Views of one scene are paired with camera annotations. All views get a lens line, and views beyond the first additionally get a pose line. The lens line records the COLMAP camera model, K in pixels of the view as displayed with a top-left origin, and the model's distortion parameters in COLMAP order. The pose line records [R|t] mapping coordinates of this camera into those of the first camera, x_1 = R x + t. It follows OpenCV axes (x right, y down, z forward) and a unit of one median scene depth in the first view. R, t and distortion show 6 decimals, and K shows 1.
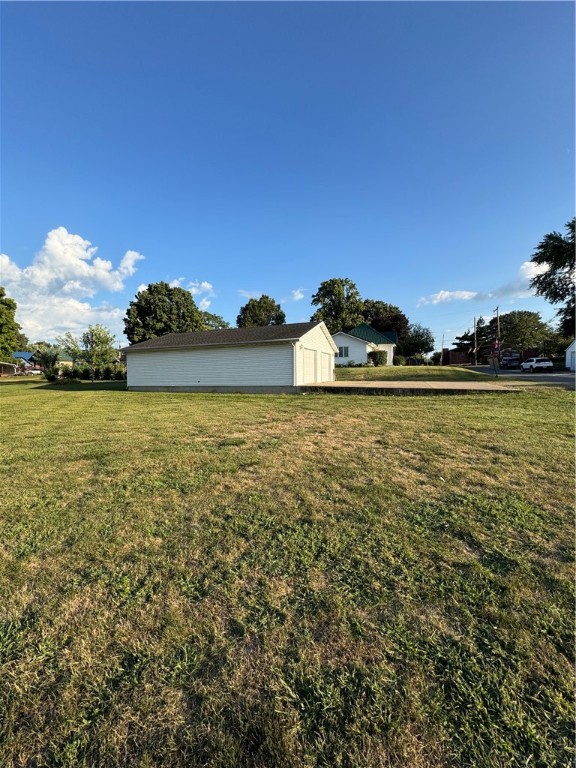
lens RADIAL K [[306.3, 0, 288.0], [0, 306.3, 384.0], [0, 0, 1]] dist [-0.004390, 0.000119]
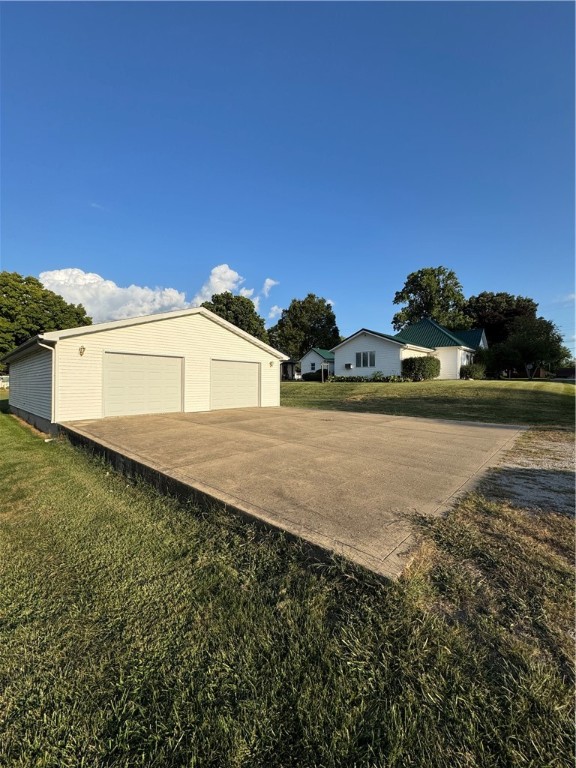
lens RADIAL K [[306.3, 0, 288.0], [0, 306.3, 384.0], [0, 0, 1]] dist [-0.004390, 0.000119]
pose [[0.927816, 0.016491, -0.372674, 0.126470], [-0.027635, 0.999316, -0.024581, -0.012265], [0.372013, 0.033105, 0.927637, 0.133538]]
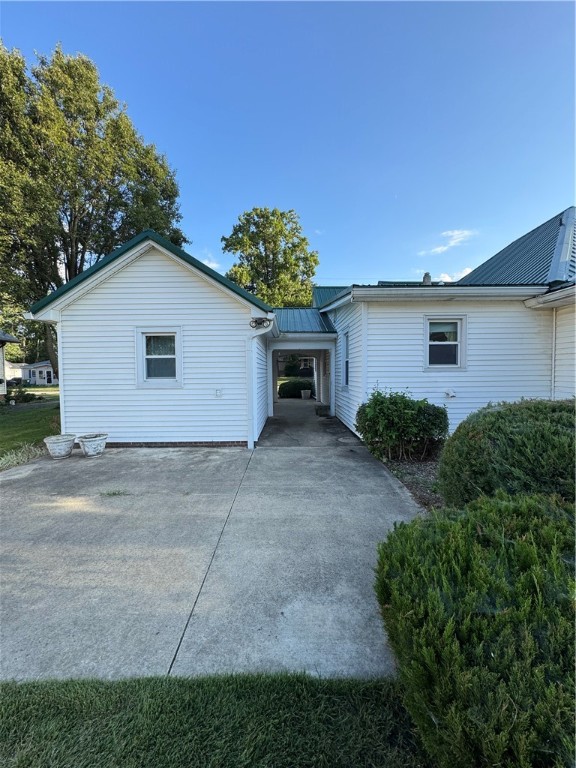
lens RADIAL K [[306.3, 0, 288.0], [0, 306.3, 384.0], [0, 0, 1]] dist [-0.004390, 0.000119]
pose [[0.927181, -0.012773, 0.374396, -0.014529], [0.012891, 0.999915, 0.002189, -0.044916], [-0.374392, 0.002797, 0.927266, 0.507836]]
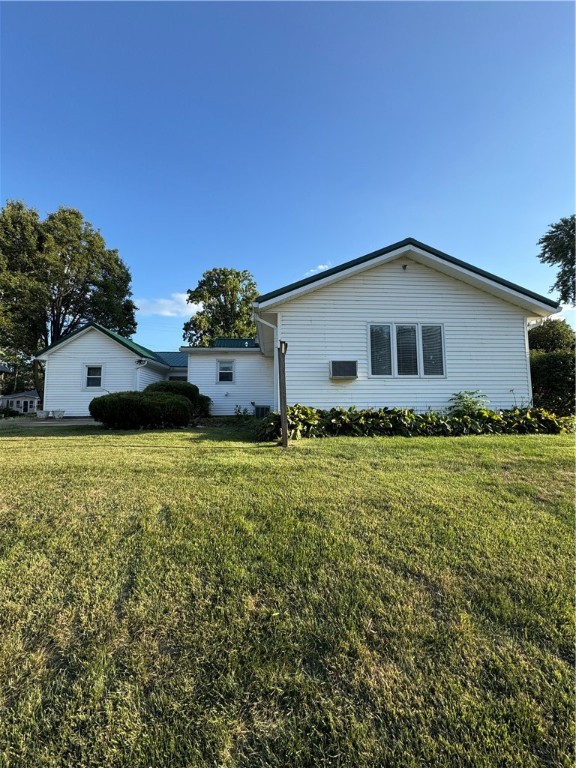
lens RADIAL K [[306.3, 0, 288.0], [0, 306.3, 384.0], [0, 0, 1]] dist [-0.004390, 0.000119]
pose [[0.906333, 0.039545, 0.420710, 0.009806], [0.011015, 0.993062, -0.117074, -0.027916], [-0.422421, 0.110742, 0.899609, 0.399814]]
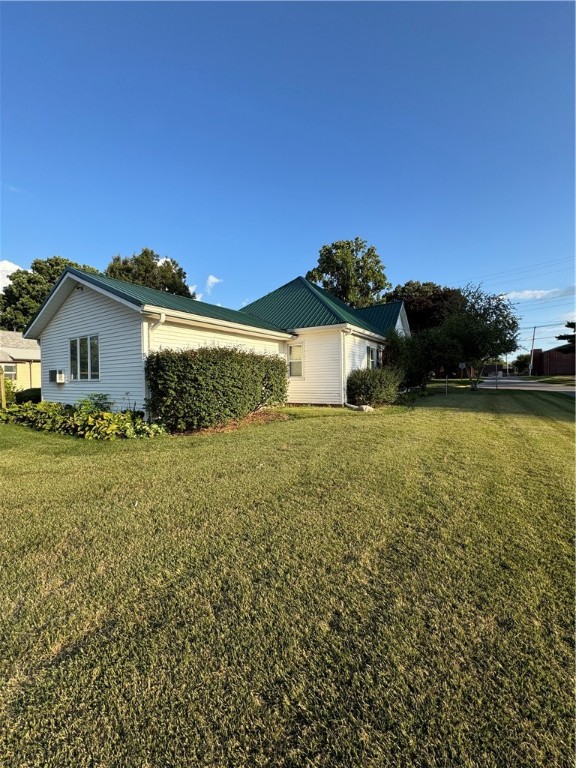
lens RADIAL K [[306.3, 0, 288.0], [0, 306.3, 384.0], [0, 0, 1]] dist [-0.004390, 0.000119]
pose [[0.979935, 0.001072, -0.199316, 0.177648], [-0.004952, 0.999808, -0.018970, -0.037347], [0.199257, 0.019577, 0.979752, 0.370742]]
